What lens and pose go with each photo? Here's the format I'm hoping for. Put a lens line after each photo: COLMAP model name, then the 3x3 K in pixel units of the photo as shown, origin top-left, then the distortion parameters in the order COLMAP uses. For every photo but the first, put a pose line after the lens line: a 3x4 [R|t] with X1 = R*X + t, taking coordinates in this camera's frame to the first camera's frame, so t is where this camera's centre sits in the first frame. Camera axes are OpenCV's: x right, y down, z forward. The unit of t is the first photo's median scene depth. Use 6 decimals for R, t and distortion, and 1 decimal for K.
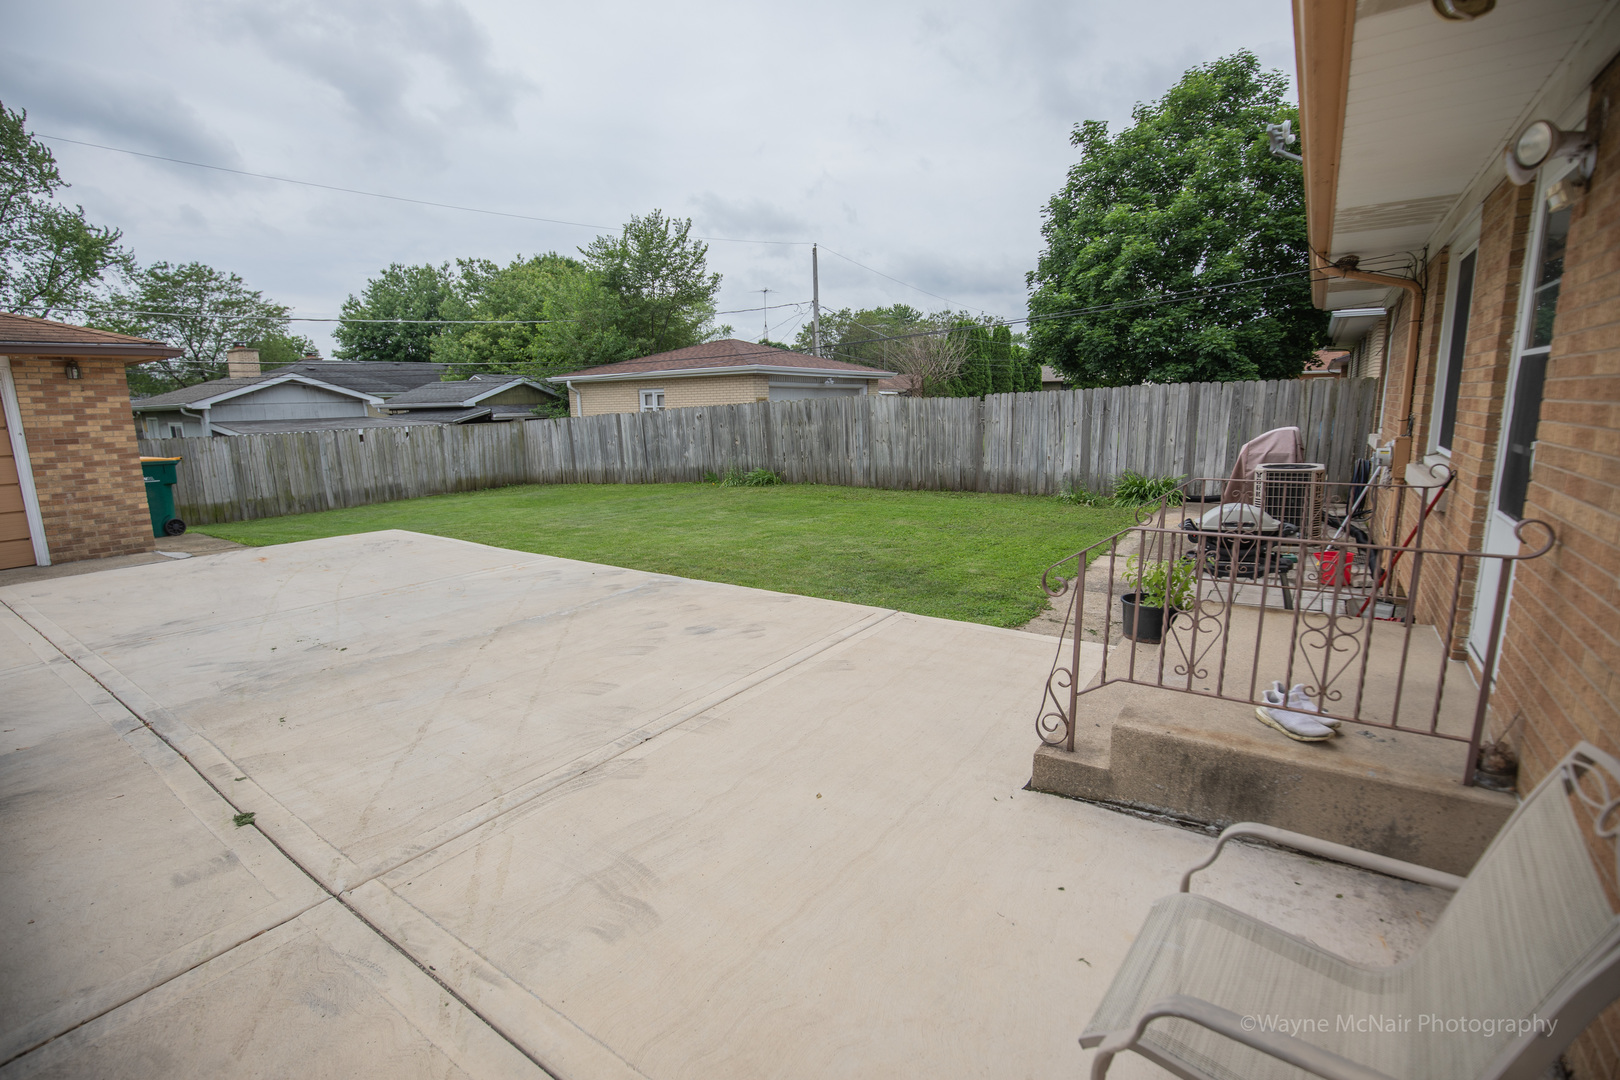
lens RADIAL K [[744.2, 0, 801.7], [0, 744.2, 538.7], [0, 0, 1]] dist [-0.034612, 0.005879]
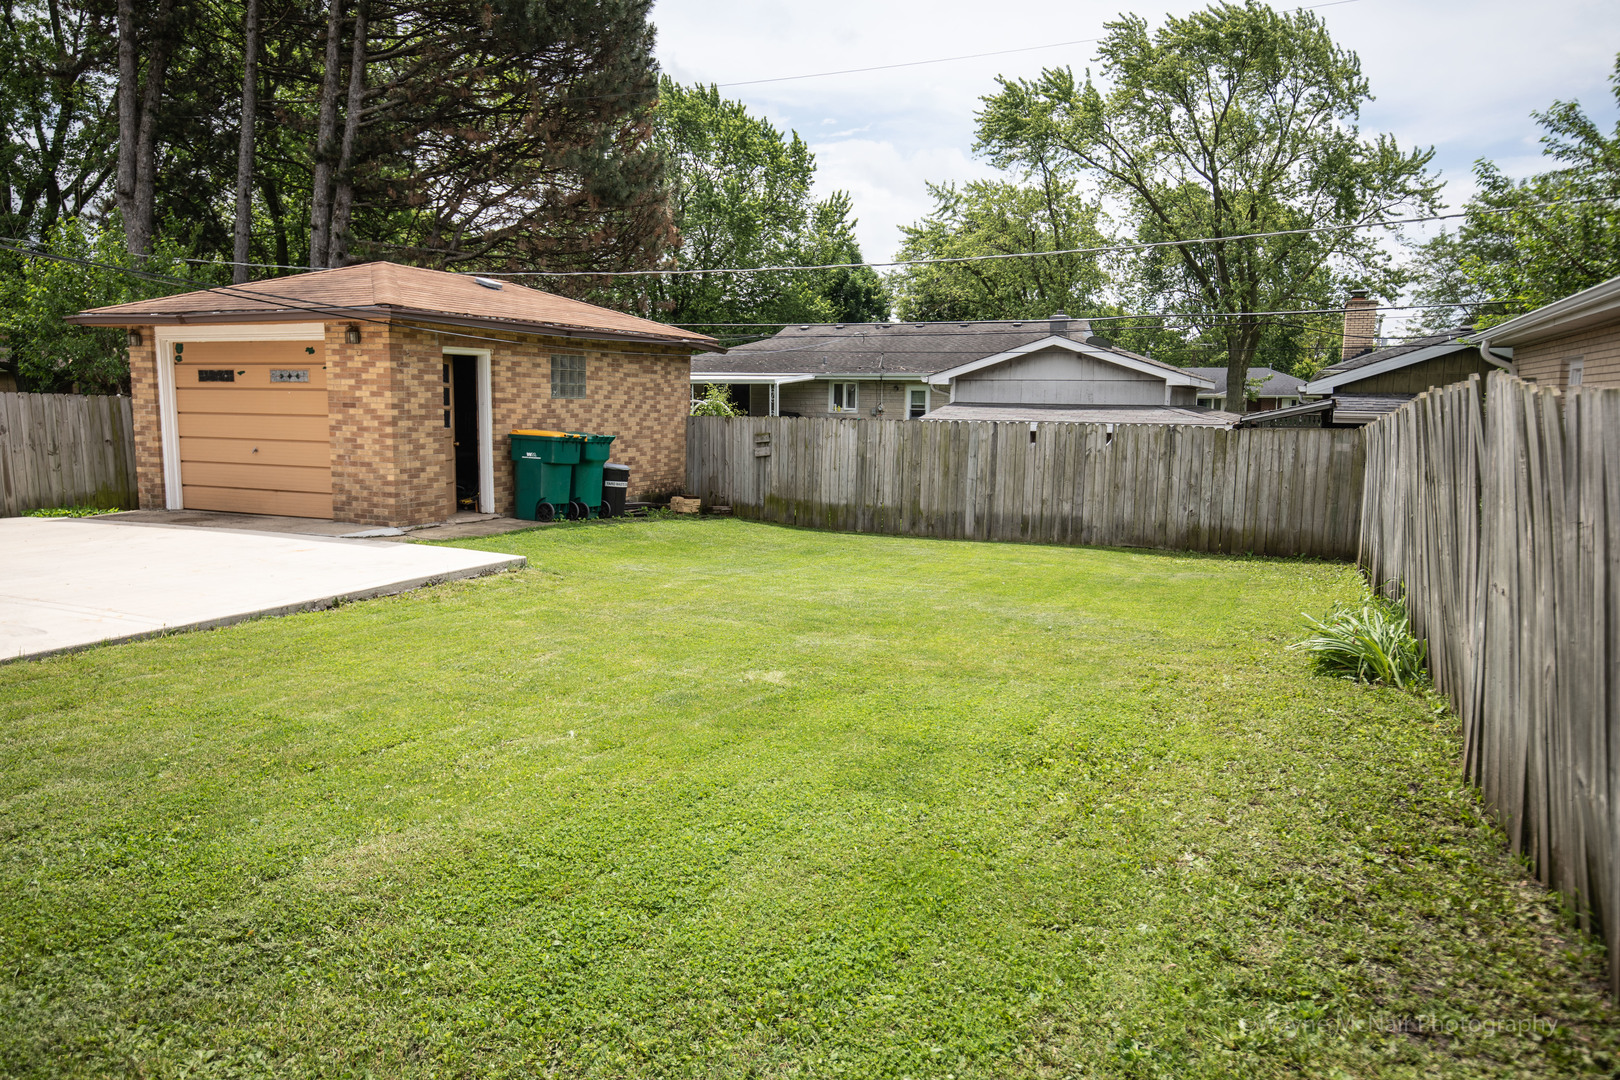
lens RADIAL K [[1139.3, 0, 822.2], [0, 1139.3, 538.7], [0, 0, 1]] dist [-0.002943, -0.003071]
pose [[0.191310, 0.147306, -0.970413, 0.445677], [-0.197508, 0.974228, 0.108948, -0.166658], [0.961453, 0.170821, 0.215474, 0.859205]]
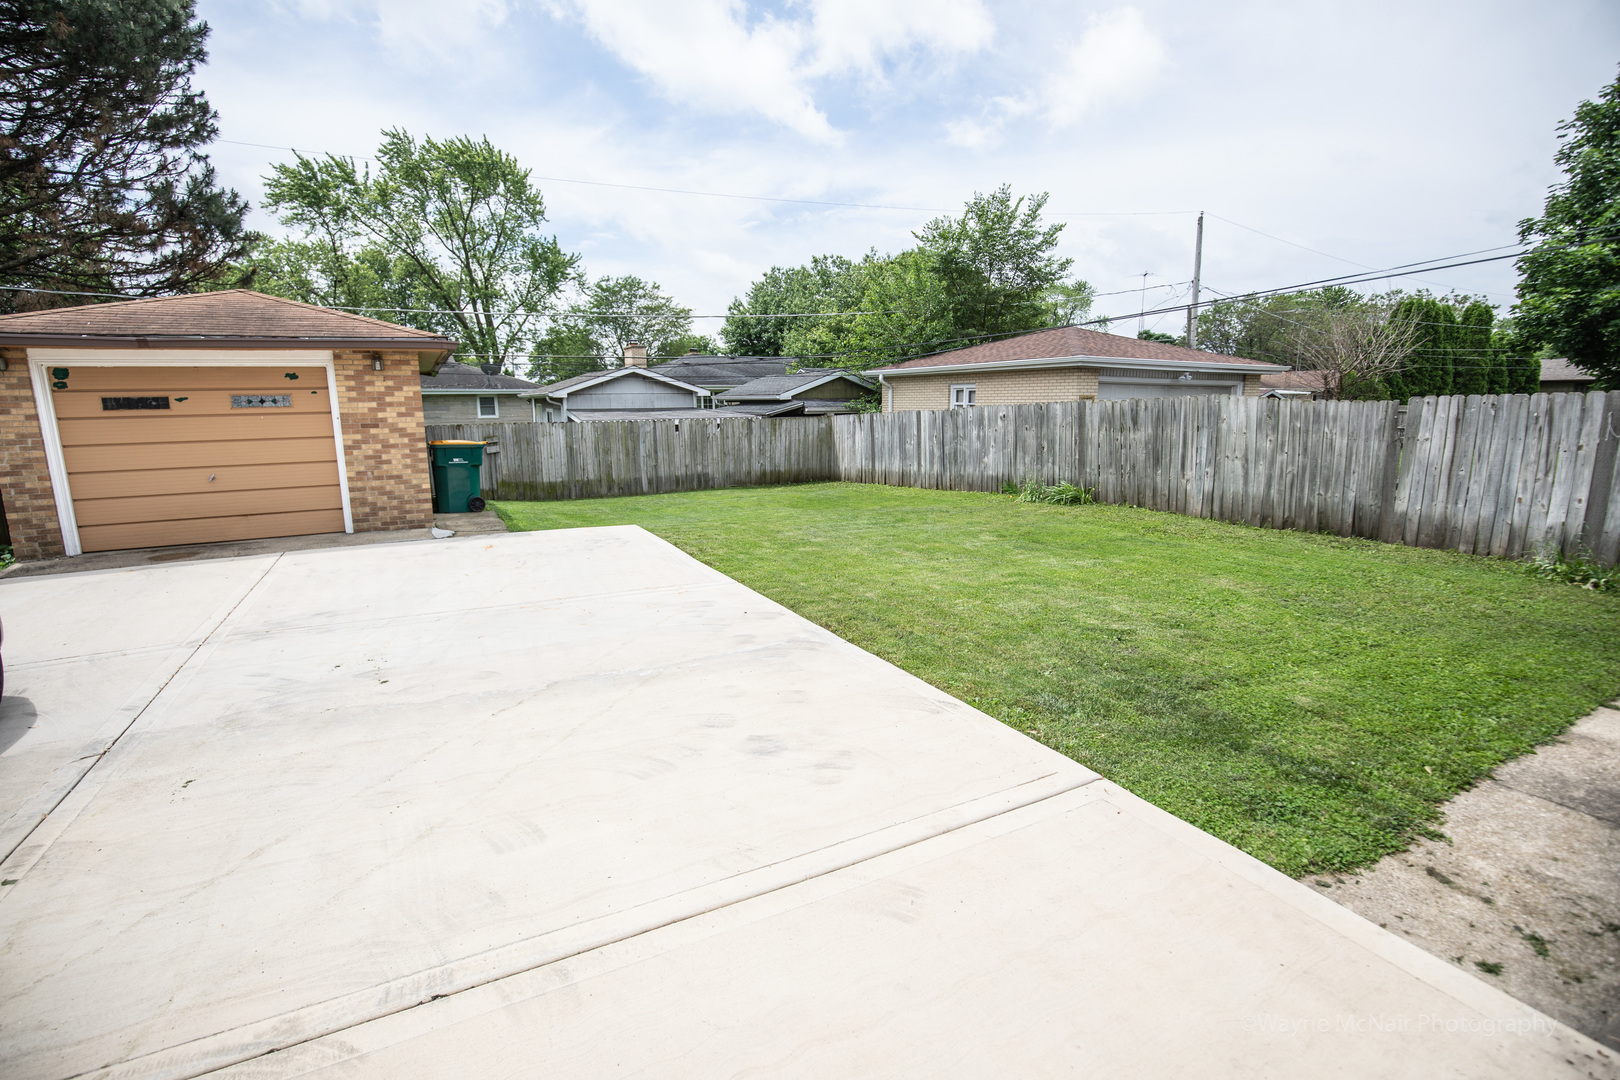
lens RADIAL K [[744.2, 0, 800.6], [0, 744.2, 540.2], [0, 0, 1]] dist [-0.034612, 0.005879]
pose [[0.885838, 0.099781, -0.453140, 0.076924], [-0.096072, 0.994883, 0.031263, -0.036922], [0.453941, 0.015840, 0.890891, 0.183516]]
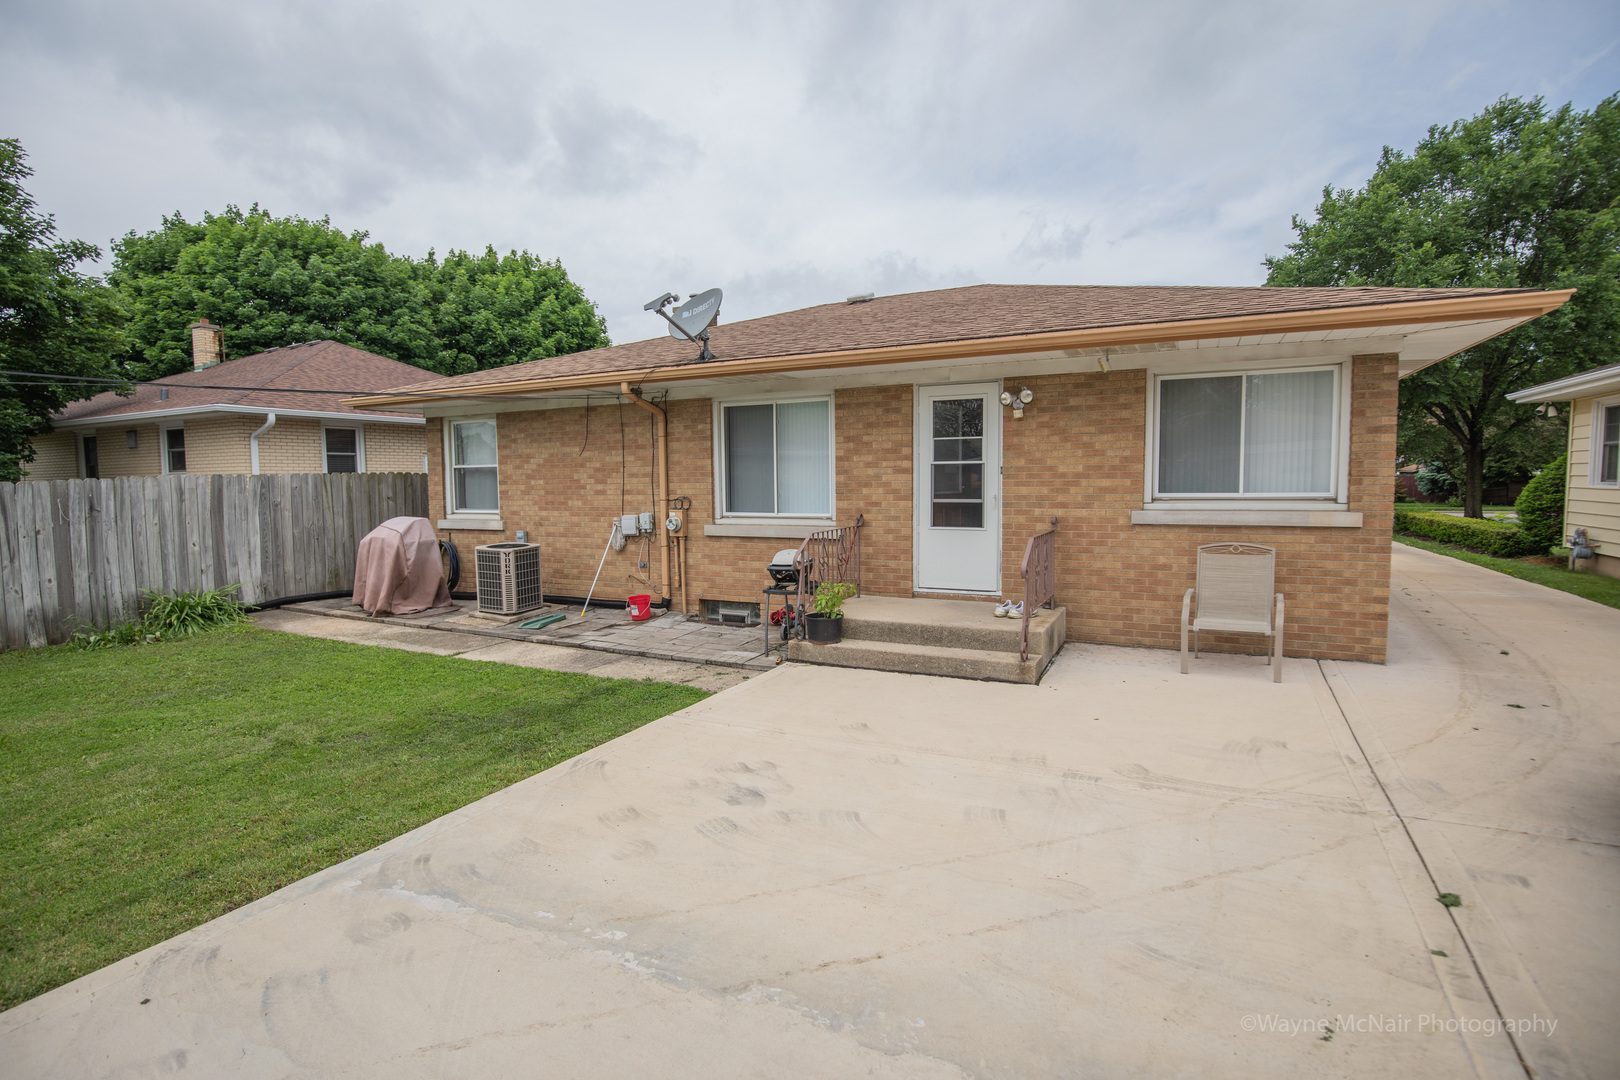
lens RADIAL K [[774.5, 0, 801.3], [0, 774.5, 534.0], [0, 0, 1]] dist [-0.025019, -0.000215]
pose [[-0.133160, -0.045496, 0.990050, -0.375334], [0.195751, 0.978060, 0.071273, -0.070447], [-0.971571, 0.203294, -0.121332, 0.431155]]
